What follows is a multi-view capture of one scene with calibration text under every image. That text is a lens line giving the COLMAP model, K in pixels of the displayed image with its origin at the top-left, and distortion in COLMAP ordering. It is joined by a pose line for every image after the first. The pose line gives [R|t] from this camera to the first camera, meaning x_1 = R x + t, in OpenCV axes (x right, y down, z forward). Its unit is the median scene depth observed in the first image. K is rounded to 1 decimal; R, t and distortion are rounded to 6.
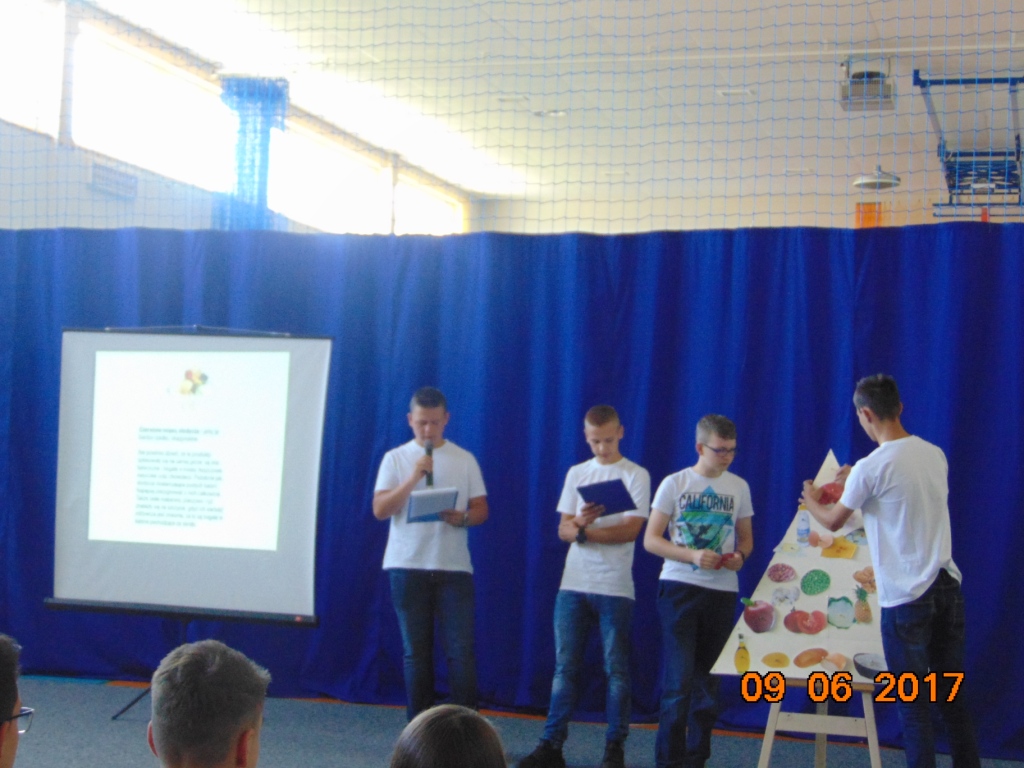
lens RADIAL K [[1778.2, 0, 501.1], [0, 1778.2, 383.2], [0, 0, 1]] dist [0.091171, 0.000000]
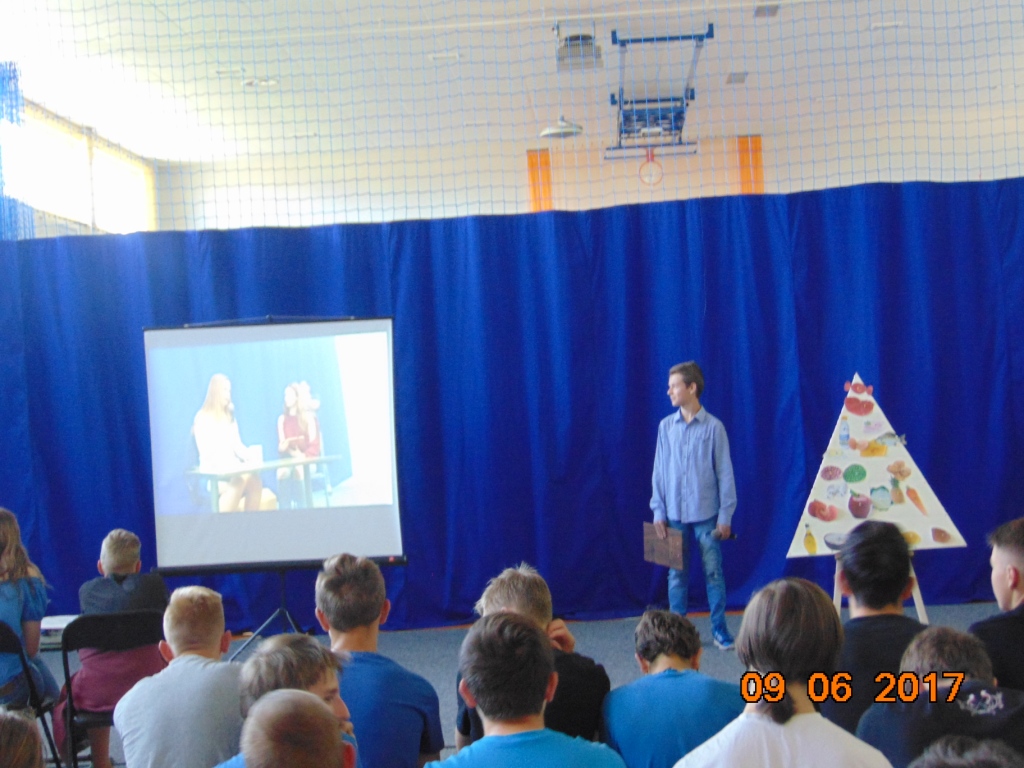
lens RADIAL K [[1778.2, 0, 521.0], [0, 1778.2, 378.7], [0, 0, 1]] dist [0.091171, 0.000000]
pose [[0.965869, -0.089869, 0.242942, -0.115698], [0.082865, 0.995801, 0.038918, -0.009245], [-0.245419, -0.017458, 0.969260, -0.057930]]
